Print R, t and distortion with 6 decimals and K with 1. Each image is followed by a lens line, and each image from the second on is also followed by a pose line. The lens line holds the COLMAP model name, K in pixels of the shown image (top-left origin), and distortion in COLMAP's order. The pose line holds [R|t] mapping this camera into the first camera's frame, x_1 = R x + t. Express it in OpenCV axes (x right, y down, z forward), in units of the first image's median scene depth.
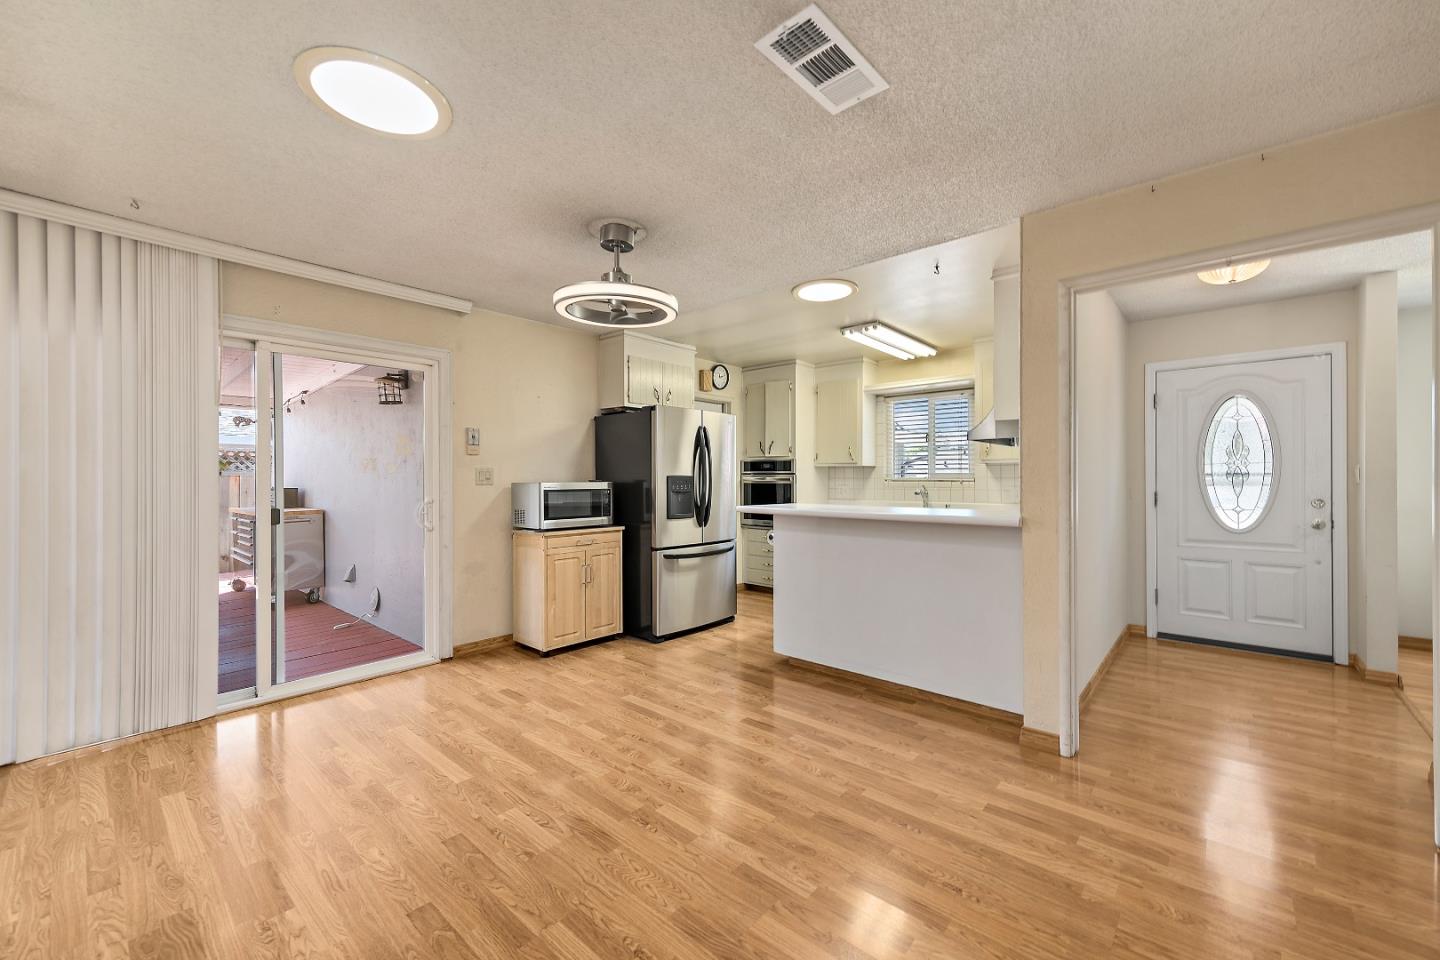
lens RADIAL K [[563.4, 0, 719.4], [0, 563.4, 479.4], [0, 0, 1]] dist [-0.007968, 0.000321]
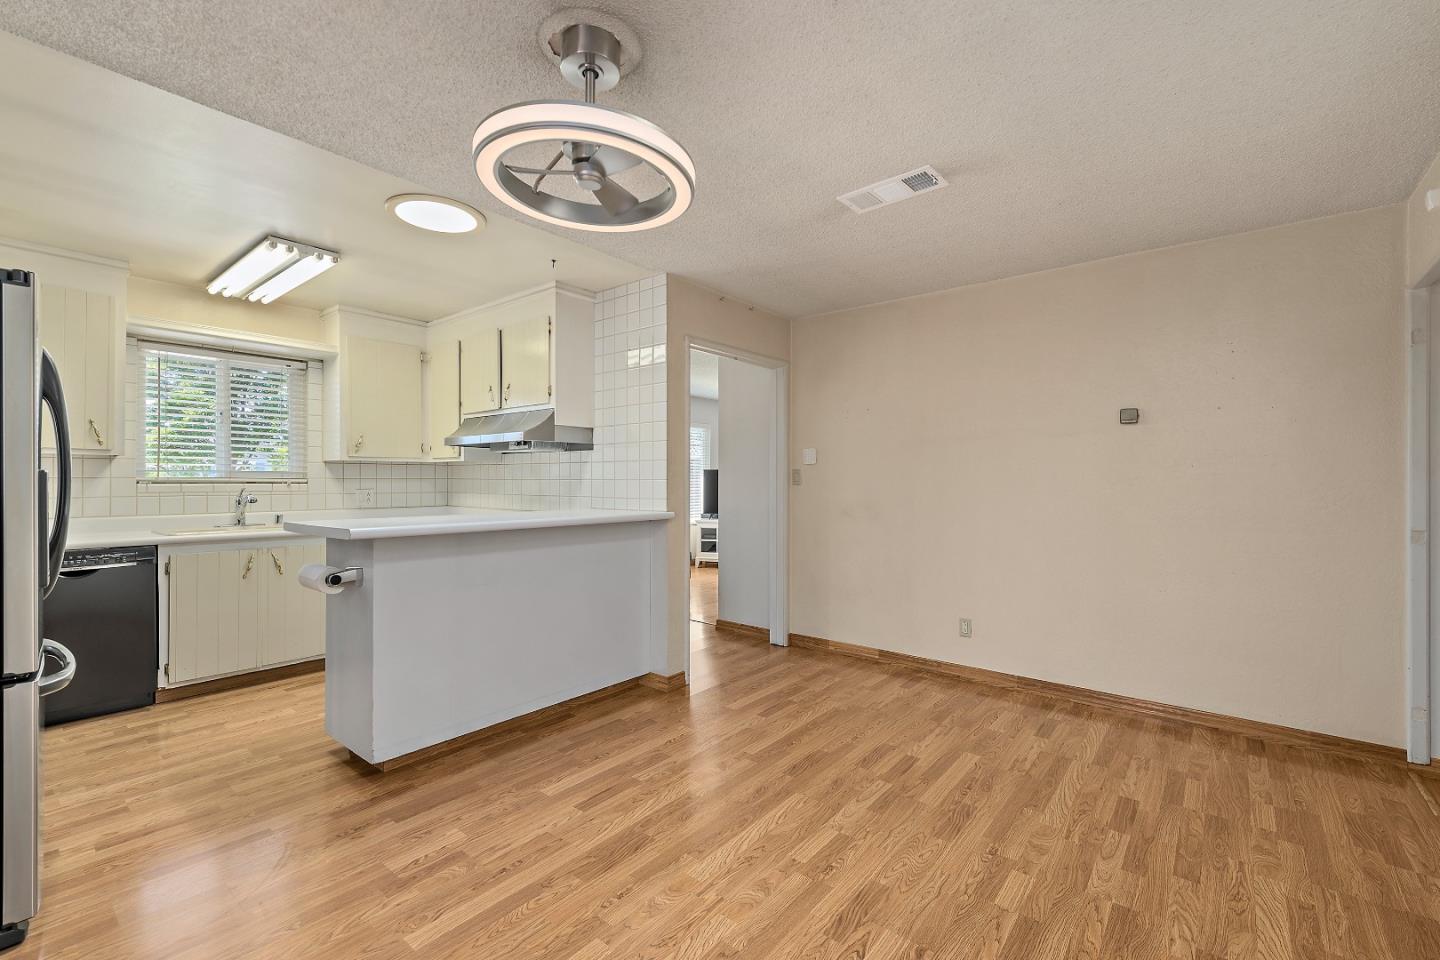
lens RADIAL K [[618.5, 0, 727.3], [0, 618.5, 480.9], [0, 0, 1]] dist [0.002226, -0.000971]
pose [[-0.049947, -0.000503, 0.998752, -0.623302], [-0.002883, 0.999996, 0.000359, -0.002005], [-0.998748, -0.002862, -0.049949, 0.683216]]
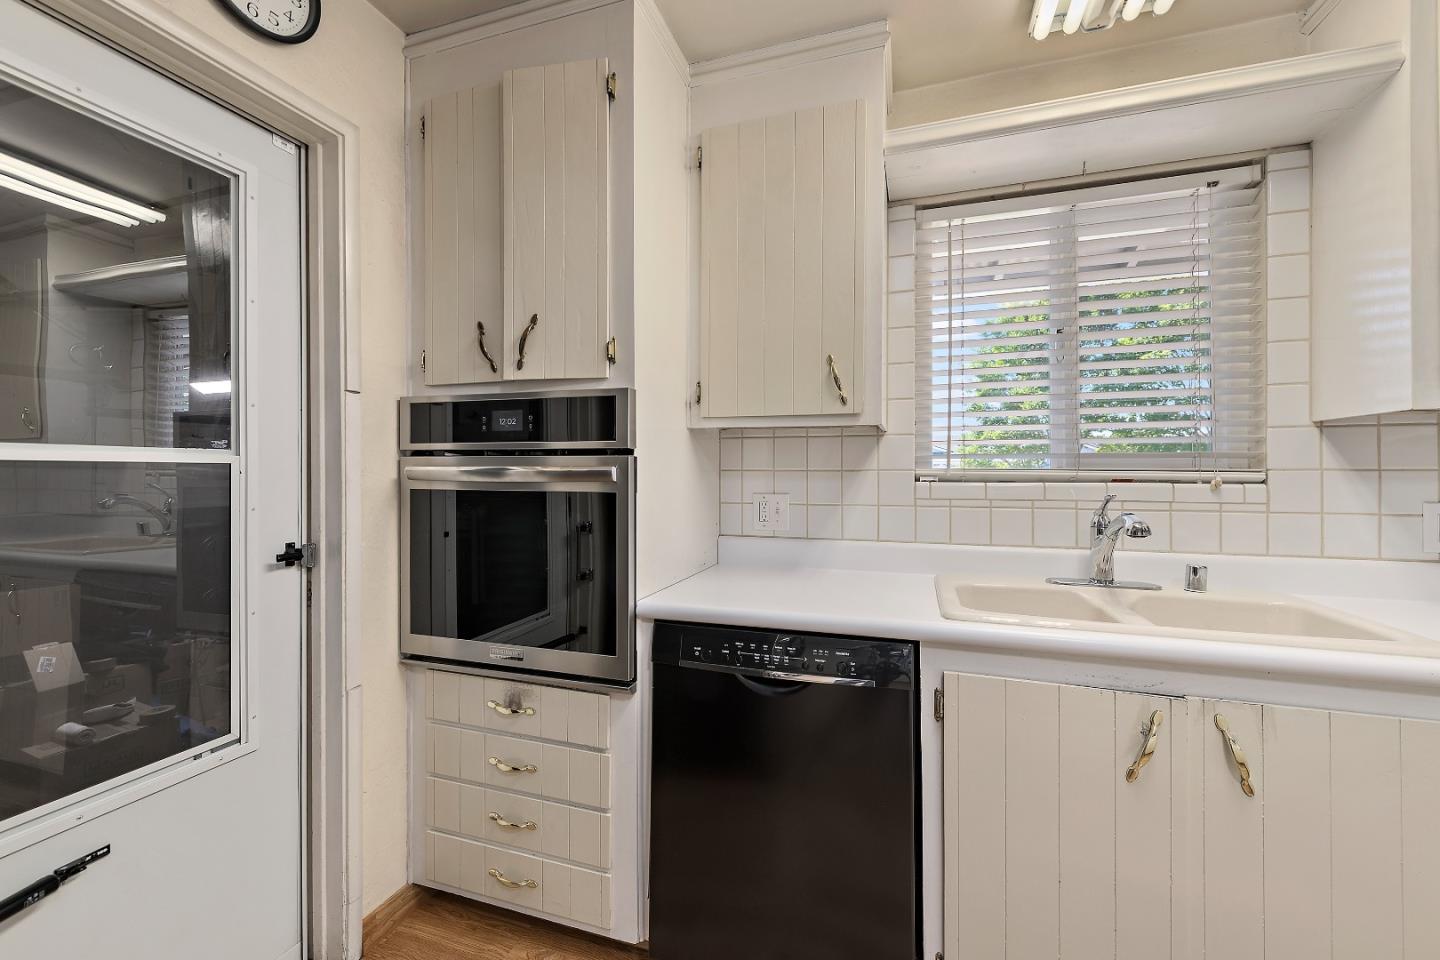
lens RADIAL K [[563.4, 0, 711.3], [0, 563.4, 473.0], [0, 0, 1]] dist [-0.007968, 0.000321]
pose [[0.921507, -0.000155, 0.388362, 0.117844], [-0.000871, 0.999997, 0.002465, -0.002772], [-0.388361, -0.002610, 0.921503, 1.241751]]
